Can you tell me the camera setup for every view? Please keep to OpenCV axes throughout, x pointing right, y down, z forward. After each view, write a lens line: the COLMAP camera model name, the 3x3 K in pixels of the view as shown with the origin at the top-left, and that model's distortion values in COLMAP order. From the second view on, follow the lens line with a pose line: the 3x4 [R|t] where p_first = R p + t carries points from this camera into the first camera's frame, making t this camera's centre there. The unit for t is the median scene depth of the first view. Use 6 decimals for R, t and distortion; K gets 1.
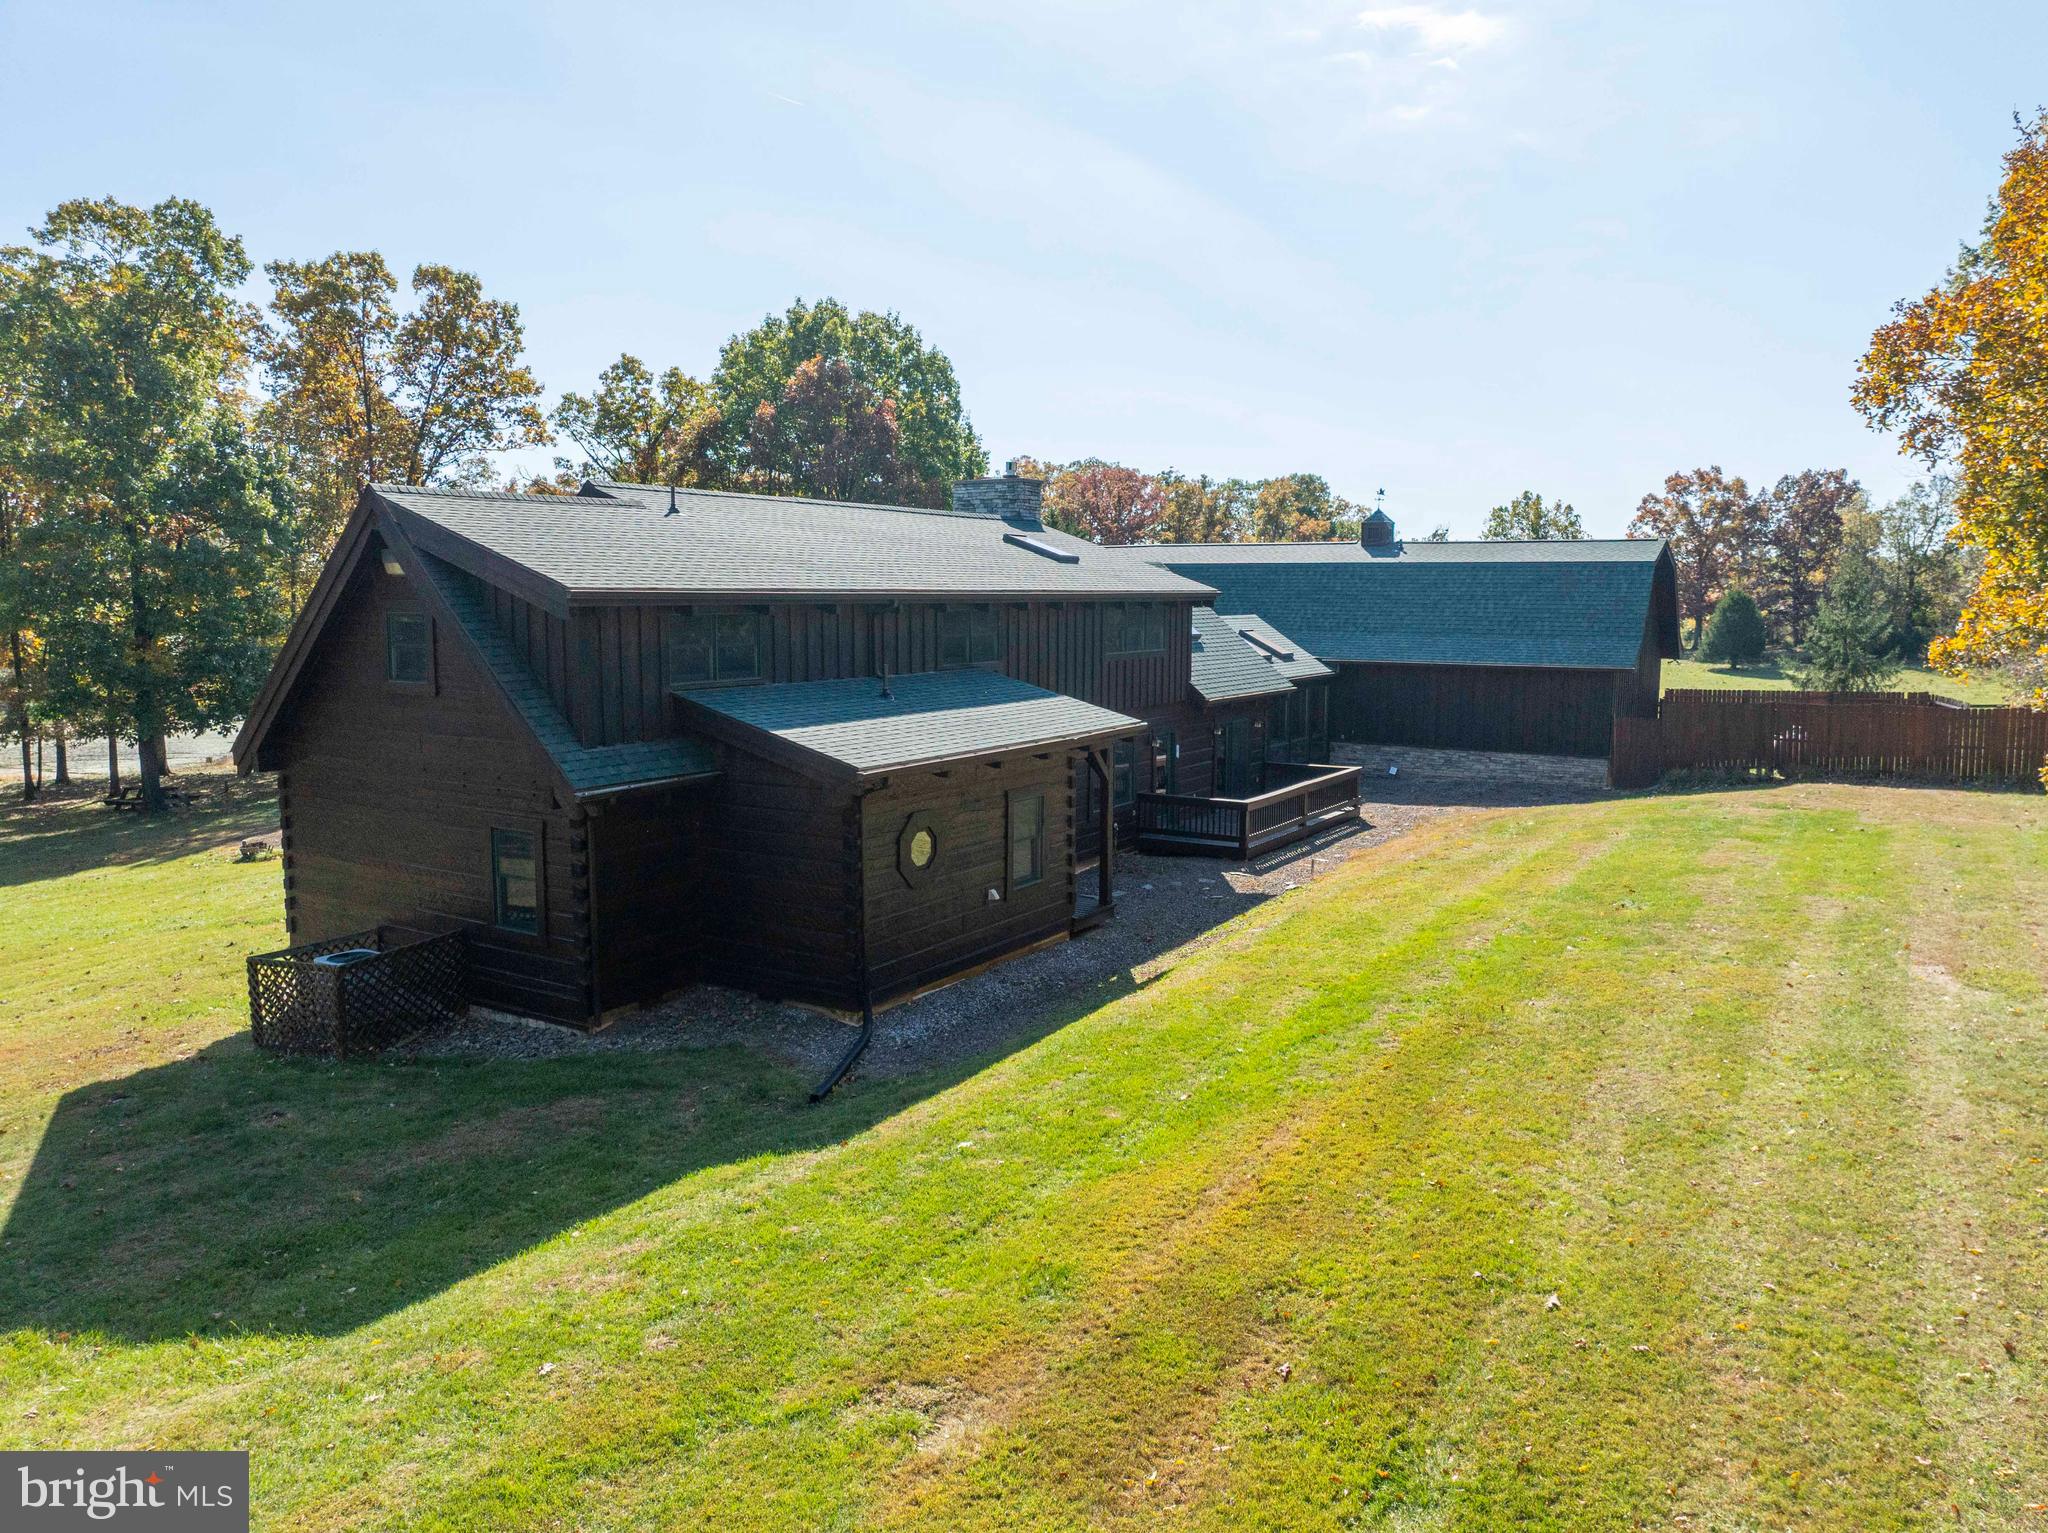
lens RADIAL K [[1437.9, 0, 1043.0], [0, 1437.9, 764.4], [0, 0, 1]] dist [-0.039987, 0.003876]
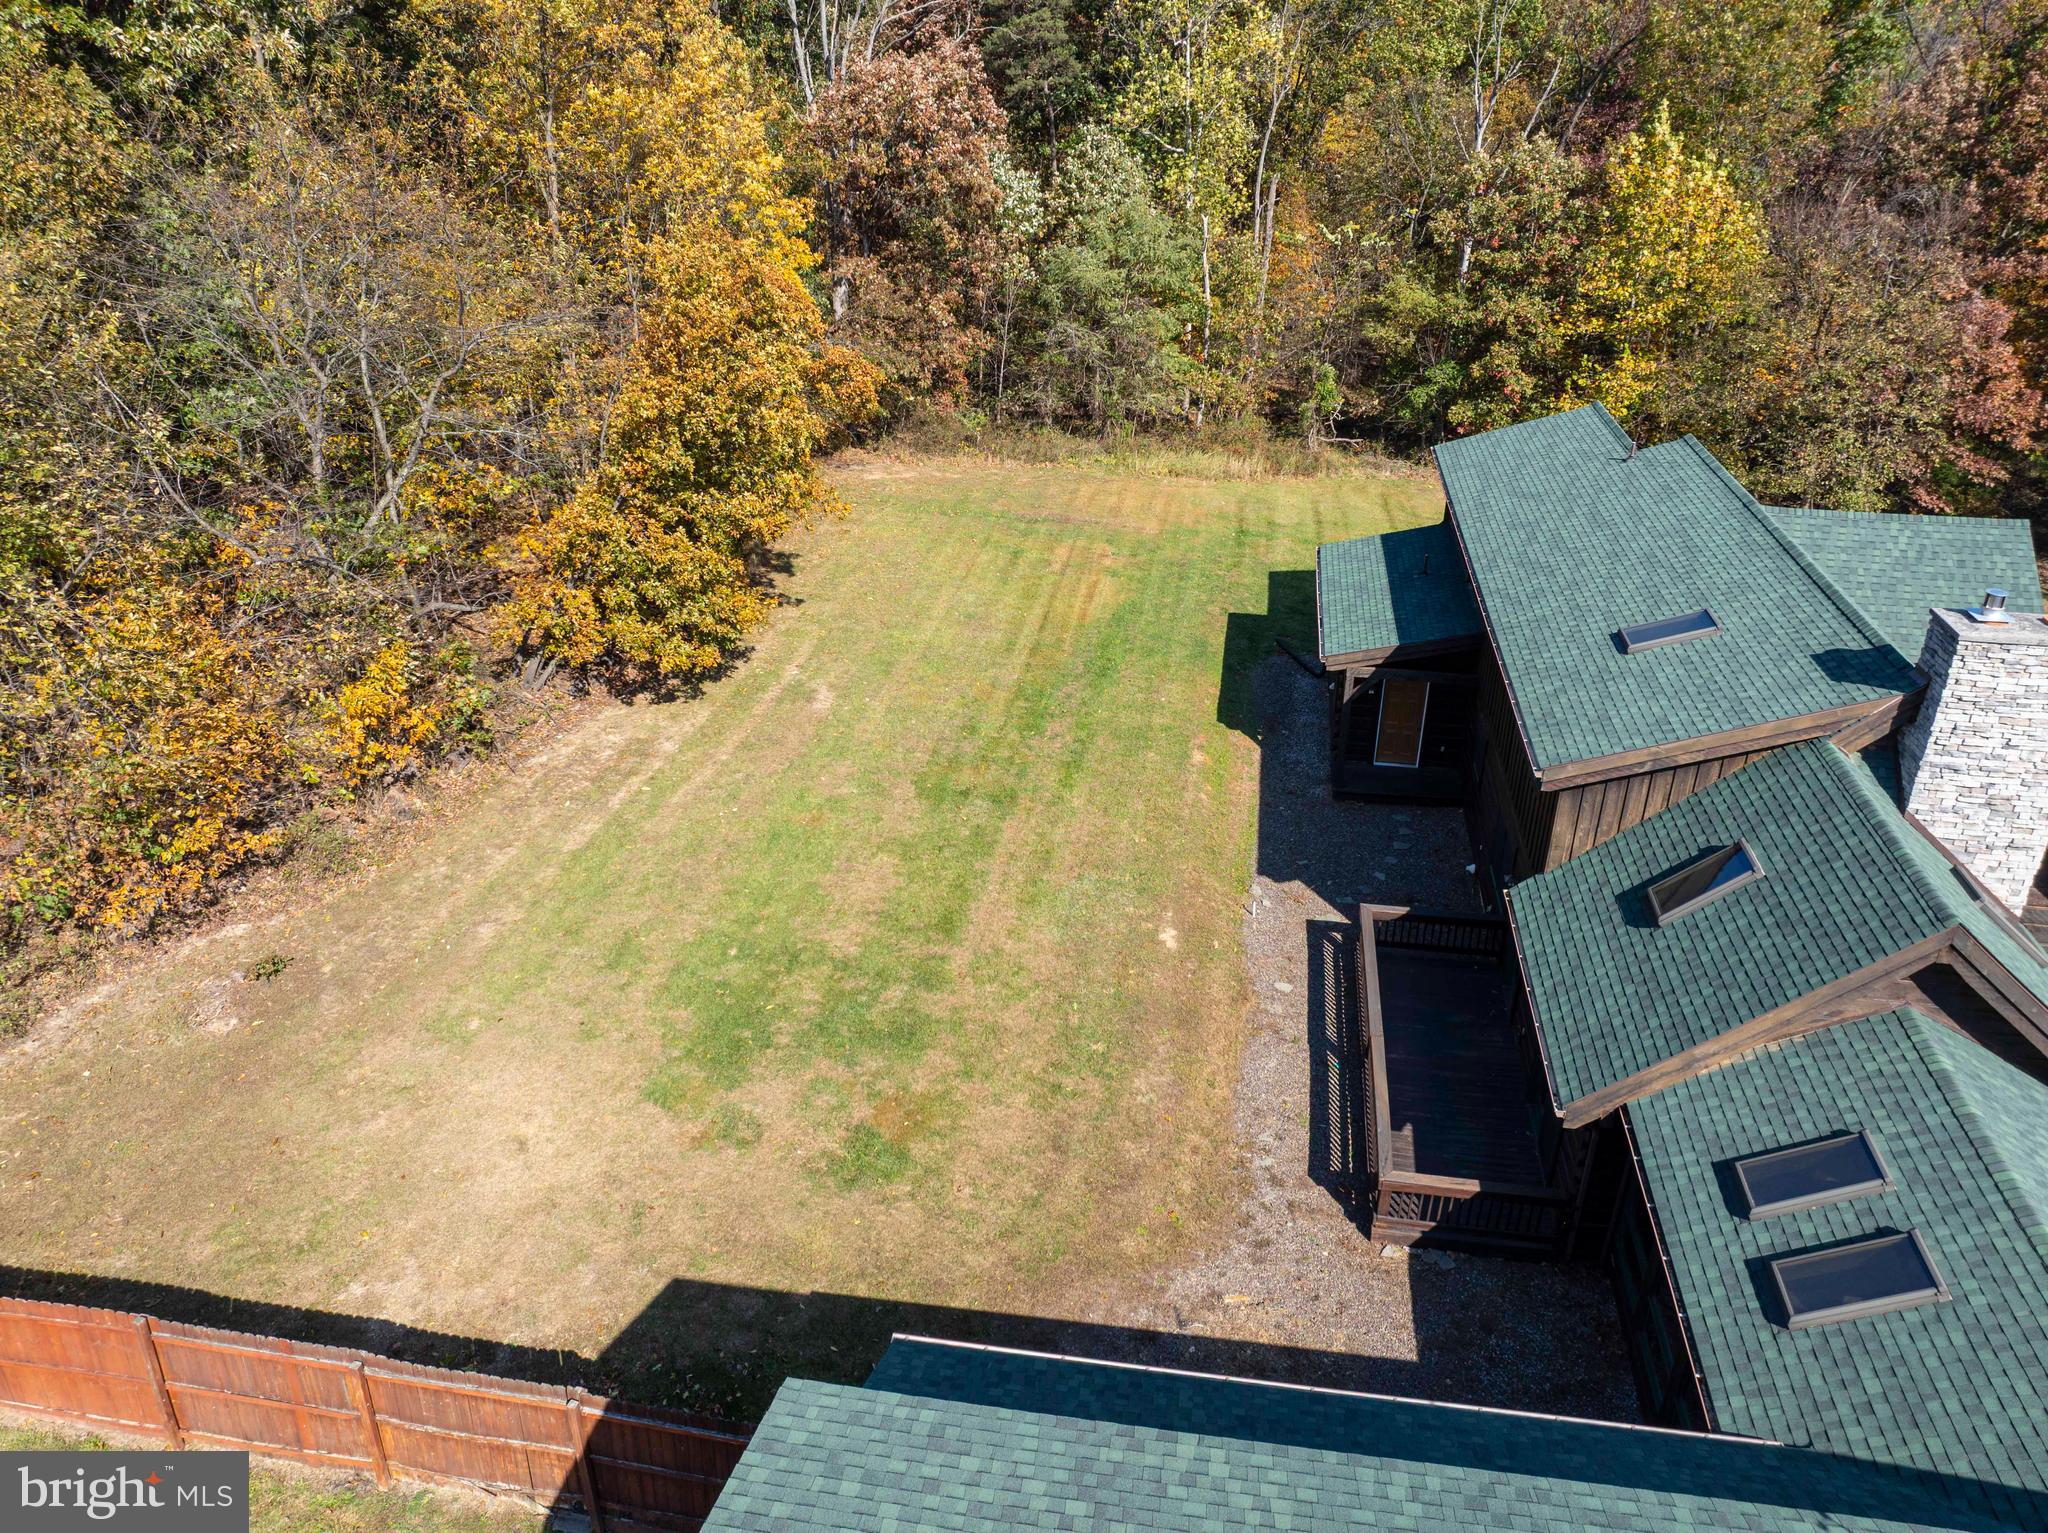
lens RADIAL K [[1434.1, 0, 1044.9], [0, 1434.1, 764.8], [0, 0, 1]] dist [-0.041794, 0.009685]
pose [[-0.921772, 0.176134, -0.345419, 0.710689], [-0.050322, 0.828987, 0.556999, -0.609666], [0.384454, 0.530808, -0.755273, 1.806191]]
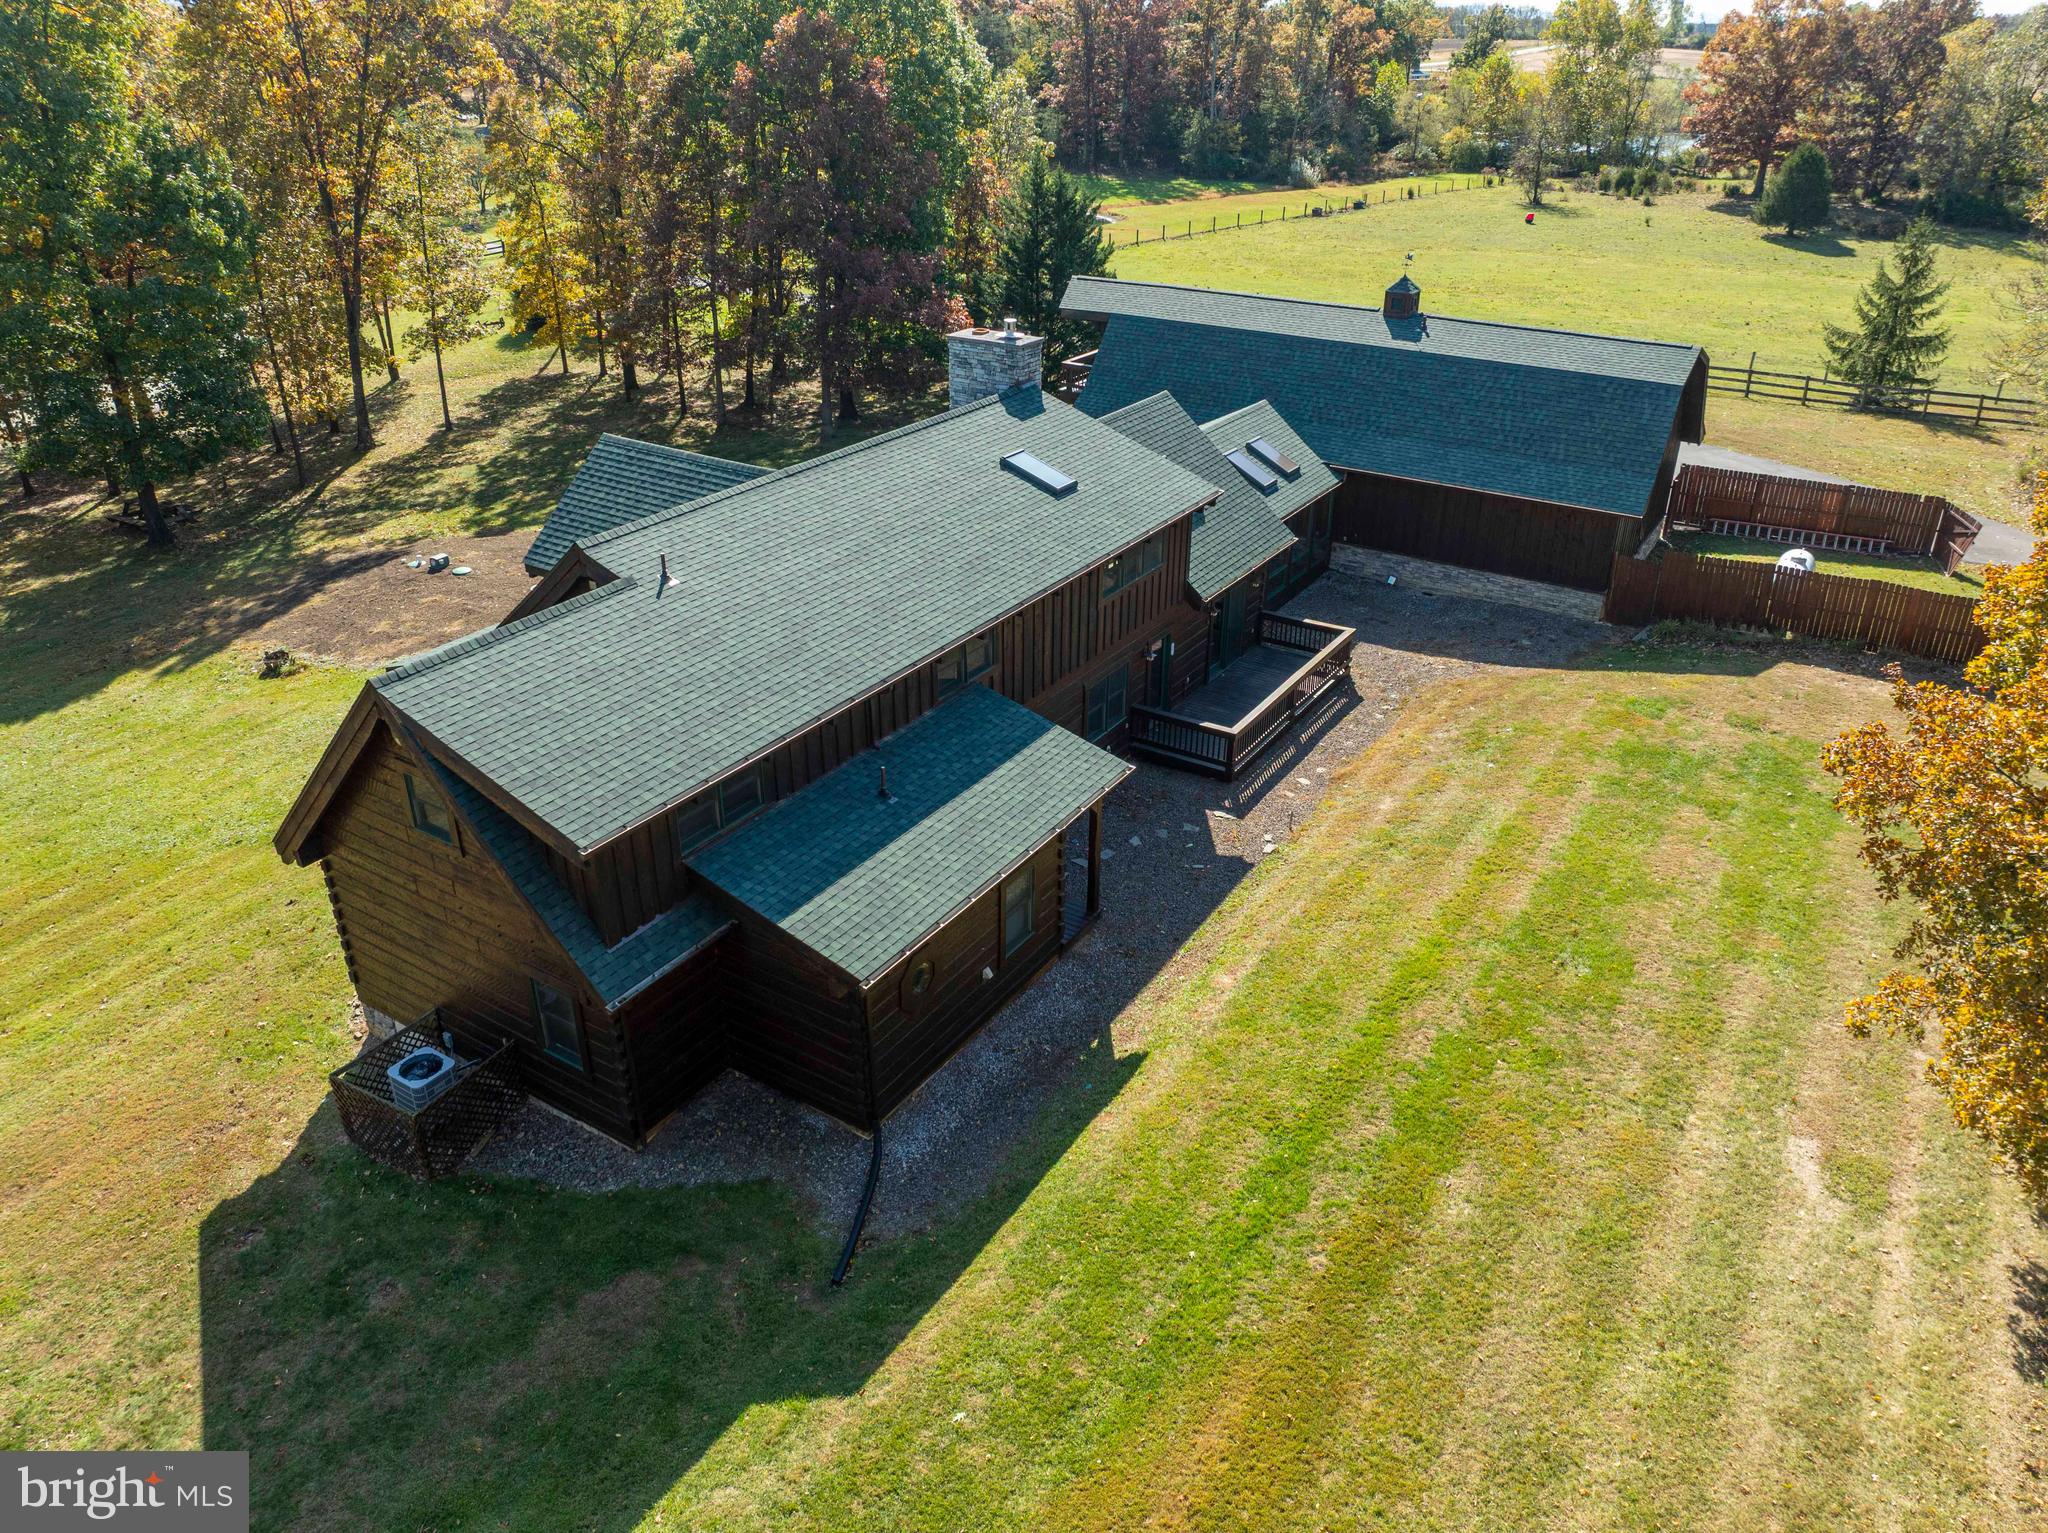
lens RADIAL K [[1434.1, 0, 1044.9], [0, 1434.1, 764.8], [0, 0, 1]] dist [-0.041794, 0.009685]
pose [[0.999946, 0.009496, -0.004309, 0.010529], [-0.007324, 0.933690, 0.358007, -0.378893], [0.007423, -0.357956, 0.933709, 0.026296]]
